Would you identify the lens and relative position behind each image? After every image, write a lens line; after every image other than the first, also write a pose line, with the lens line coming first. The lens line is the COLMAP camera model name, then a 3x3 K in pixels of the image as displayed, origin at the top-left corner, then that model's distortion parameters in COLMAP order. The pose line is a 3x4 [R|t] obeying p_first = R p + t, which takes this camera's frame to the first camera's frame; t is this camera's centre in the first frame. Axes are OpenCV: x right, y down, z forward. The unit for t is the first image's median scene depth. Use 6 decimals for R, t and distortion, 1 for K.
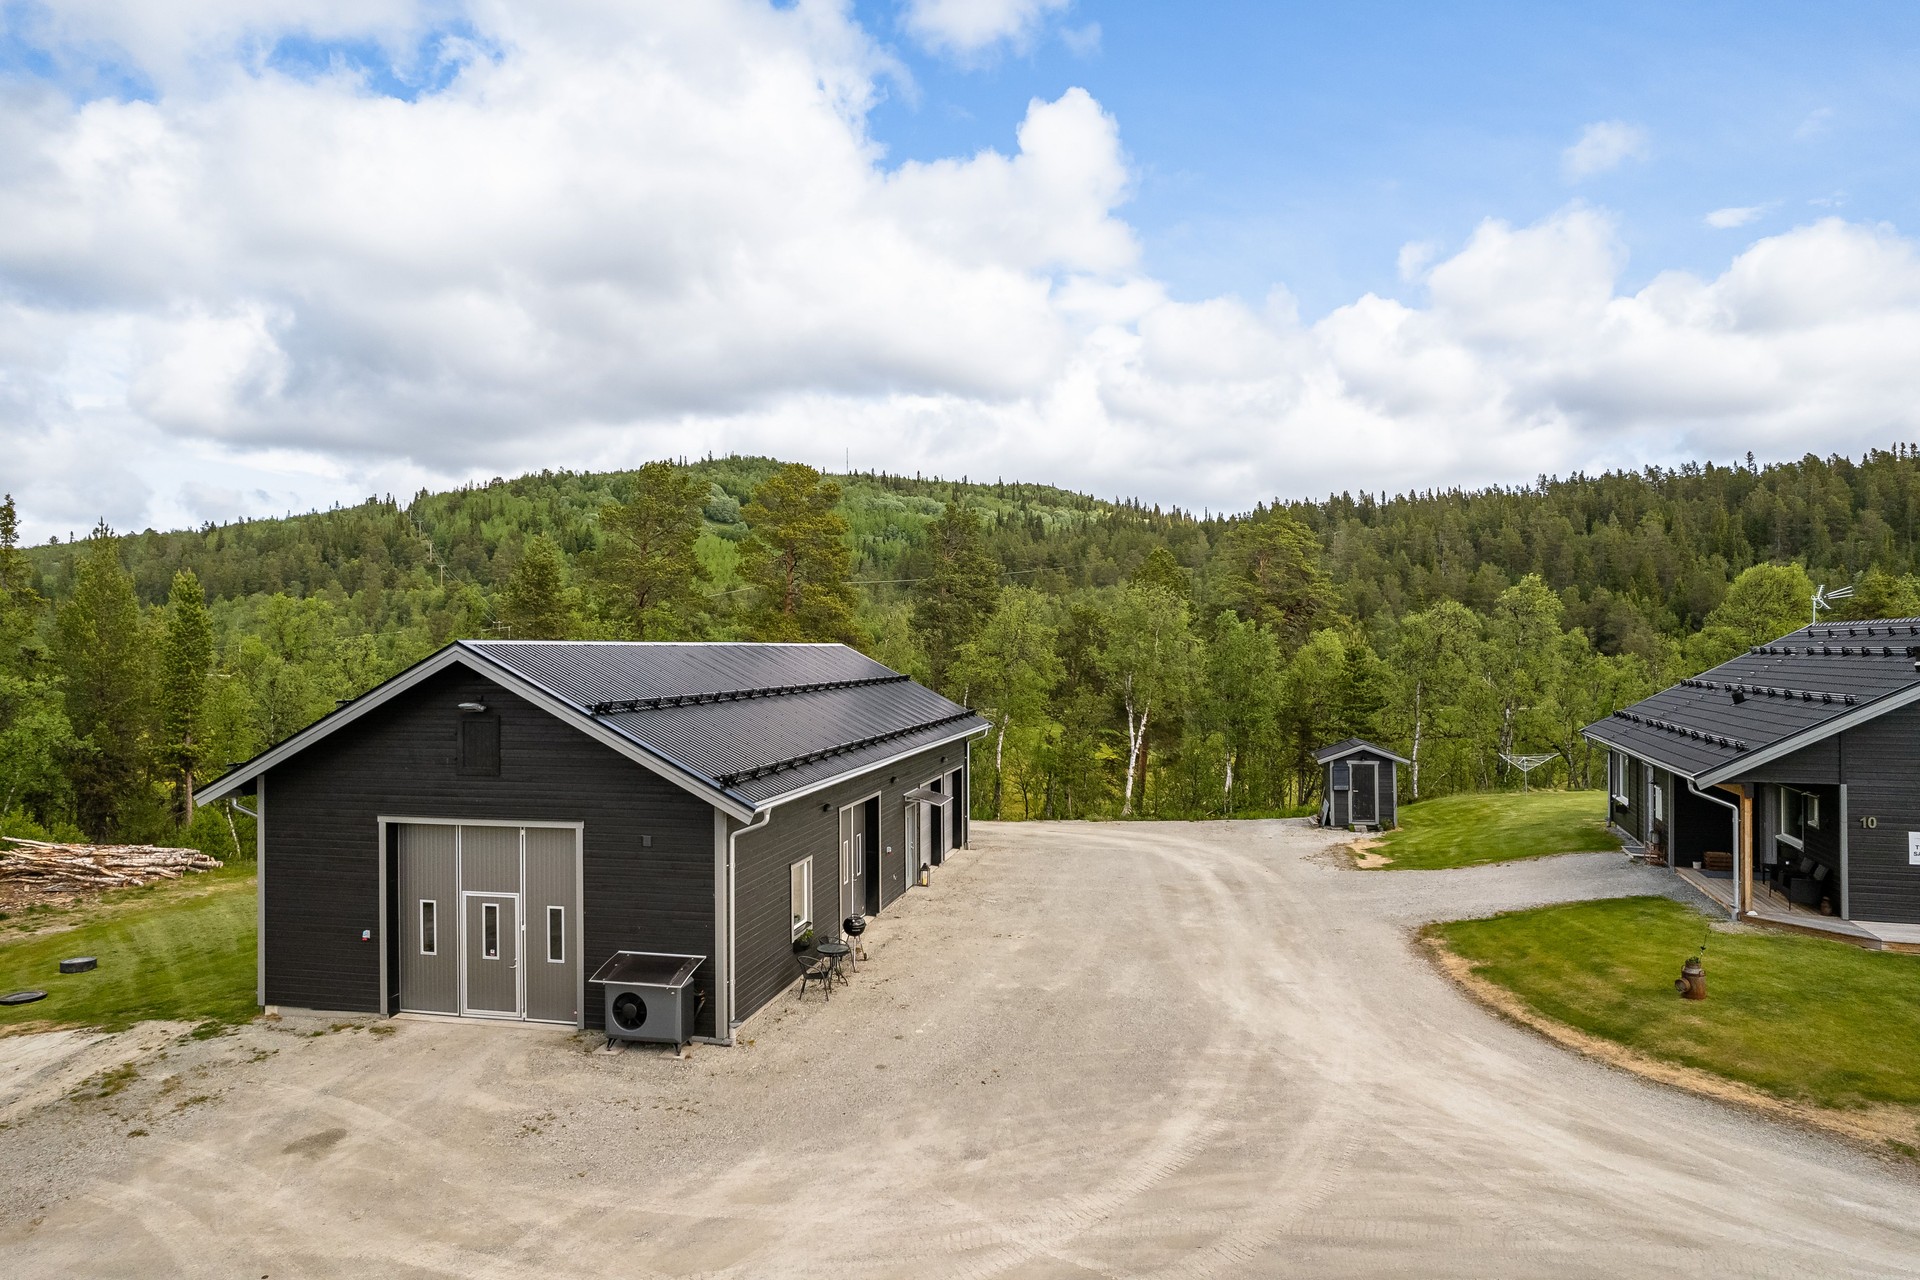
lens RADIAL K [[1240.5, 0, 948.9], [0, 1240.5, 636.0], [0, 0, 1]] dist [-0.102872, 0.081391]
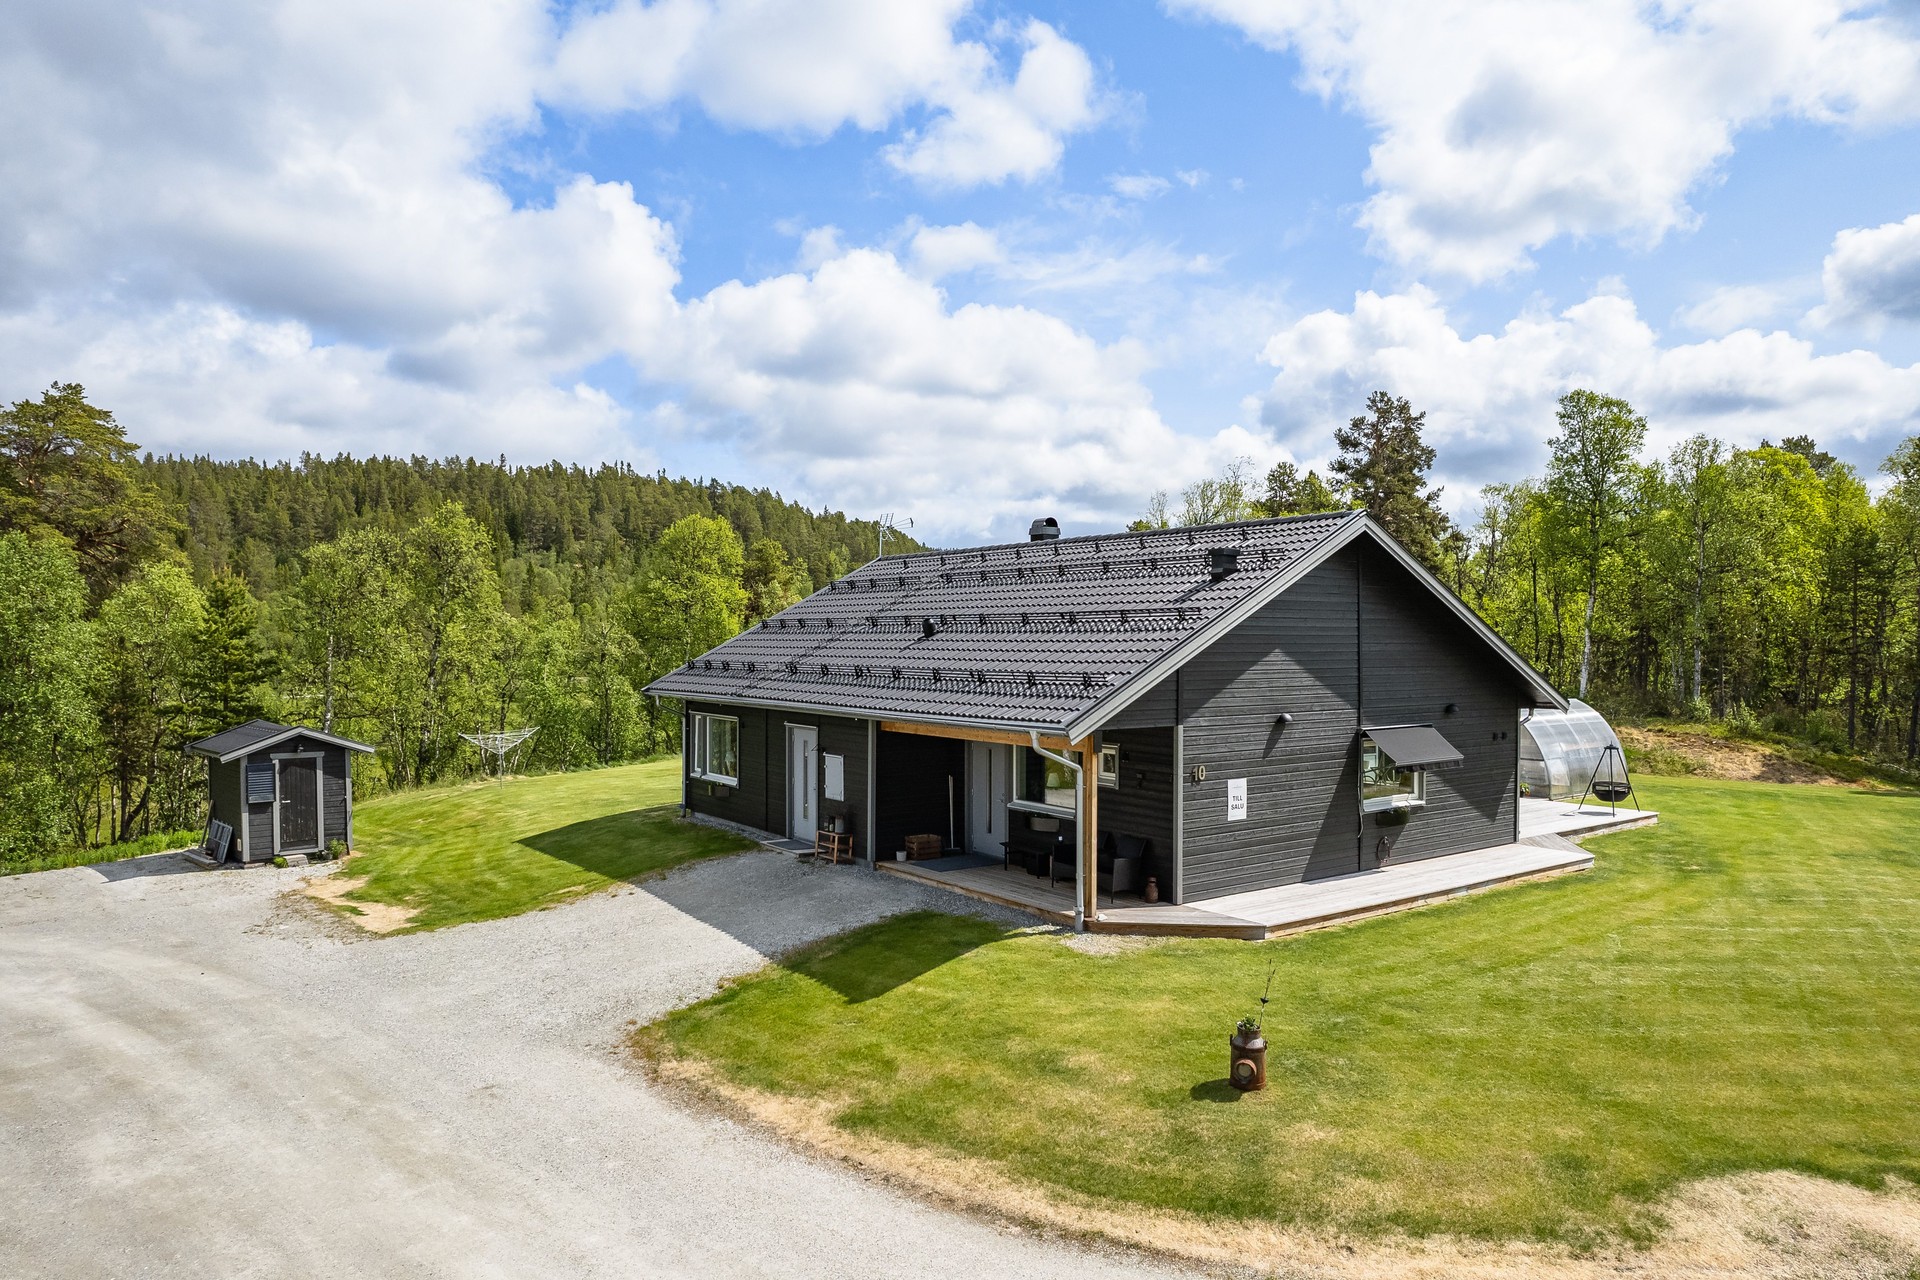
lens RADIAL K [[1241.1, 0, 960.0], [0, 1241.1, 640.0], [0, 0, 1]] dist [-0.080255, 0.071463]
pose [[0.571030, 0.004242, 0.820918, 0.035770], [-0.012120, 0.999921, 0.003264, 0.071966], [-0.820840, -0.011813, 0.571036, 0.692016]]
